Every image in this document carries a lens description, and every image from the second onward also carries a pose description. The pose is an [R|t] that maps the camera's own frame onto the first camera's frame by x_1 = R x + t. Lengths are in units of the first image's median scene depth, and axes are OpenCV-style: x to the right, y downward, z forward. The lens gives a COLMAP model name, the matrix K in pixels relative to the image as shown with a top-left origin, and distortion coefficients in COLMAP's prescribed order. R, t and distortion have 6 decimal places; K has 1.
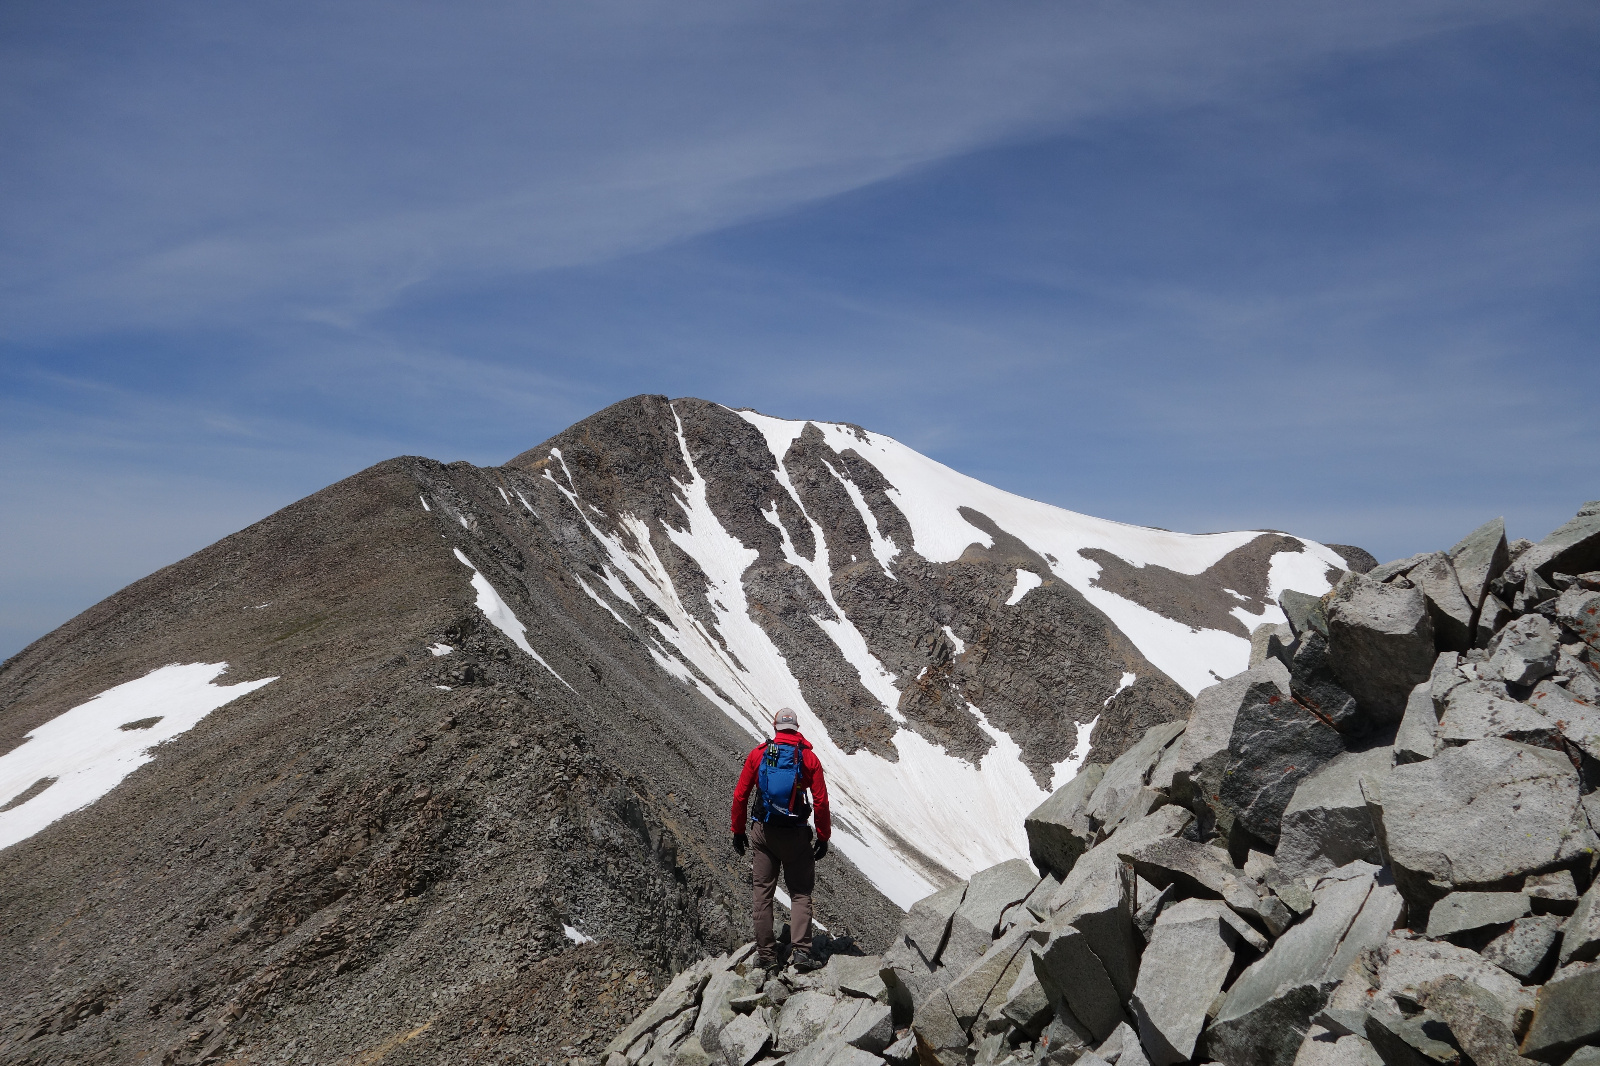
lens RADIAL K [[1827.7, 0, 798.7], [0, 1827.7, 535.1], [0, 0, 1]] dist [0.013814, 0.000000]
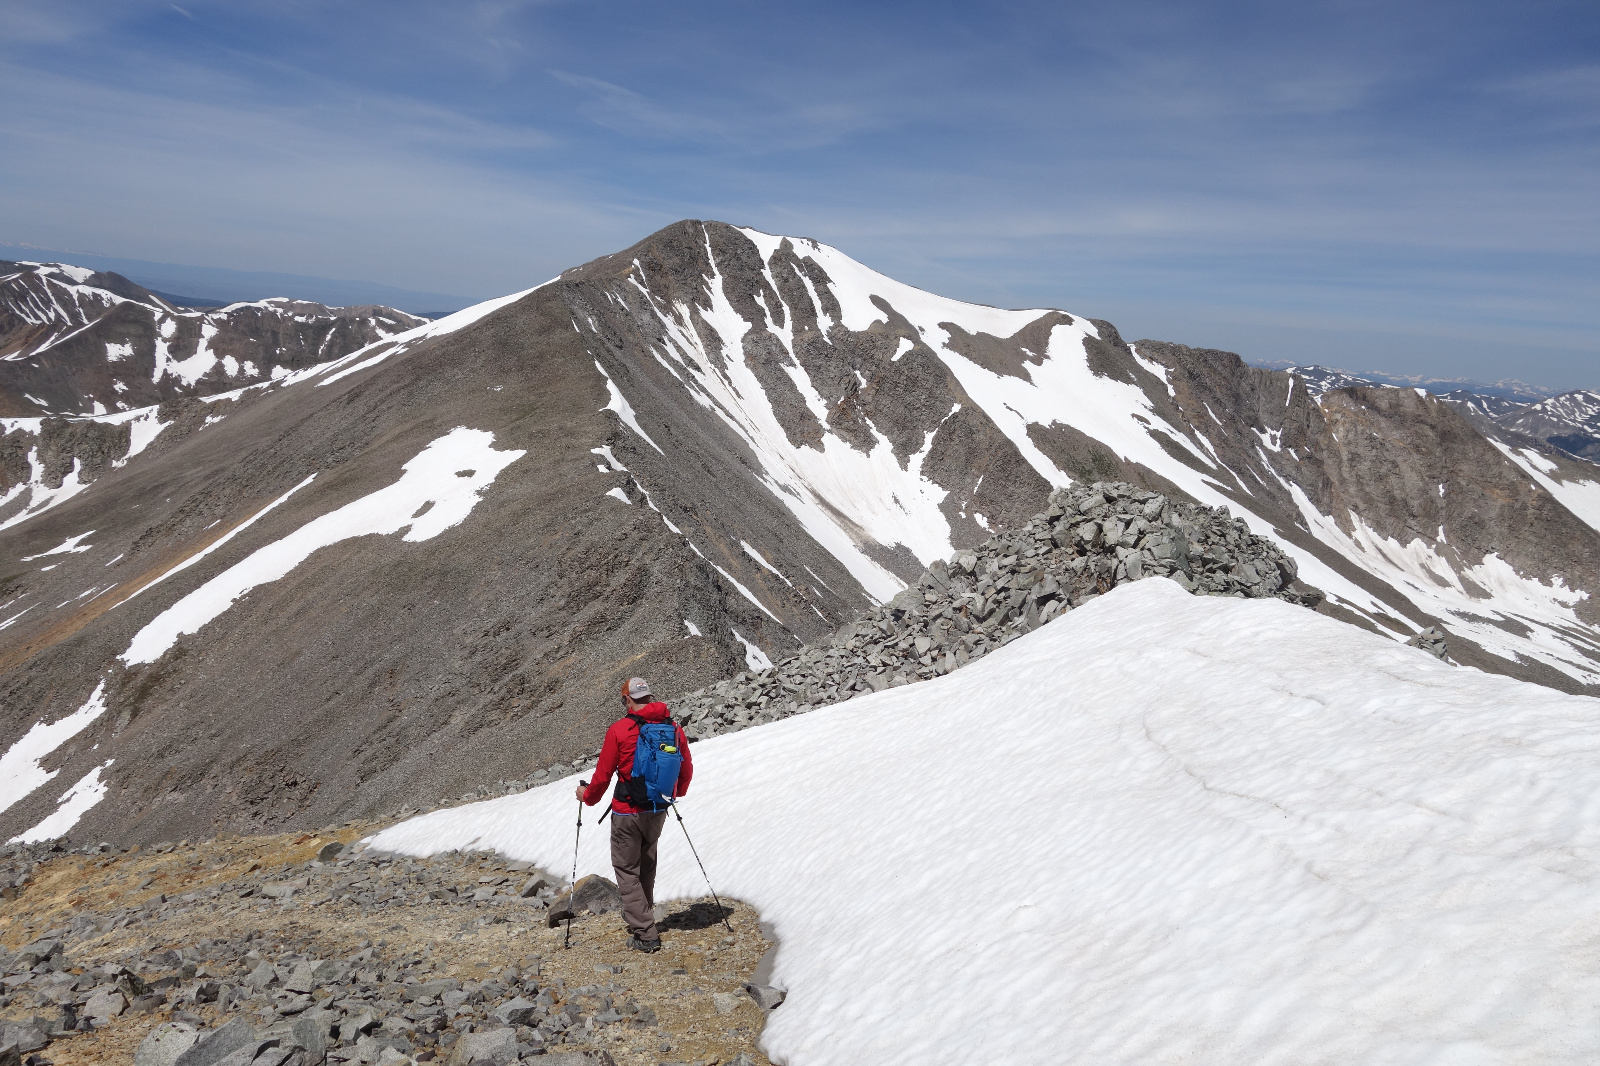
lens RADIAL K [[1288.6, 0, 800.5], [0, 1288.6, 533.7], [0, 0, 1]] dist [0.013400, 0.002561]
pose [[0.998787, 0.041421, 0.026616, 0.000017], [-0.046810, 0.966450, 0.252553, -0.111012], [-0.015262, -0.253493, 0.967217, -0.240666]]
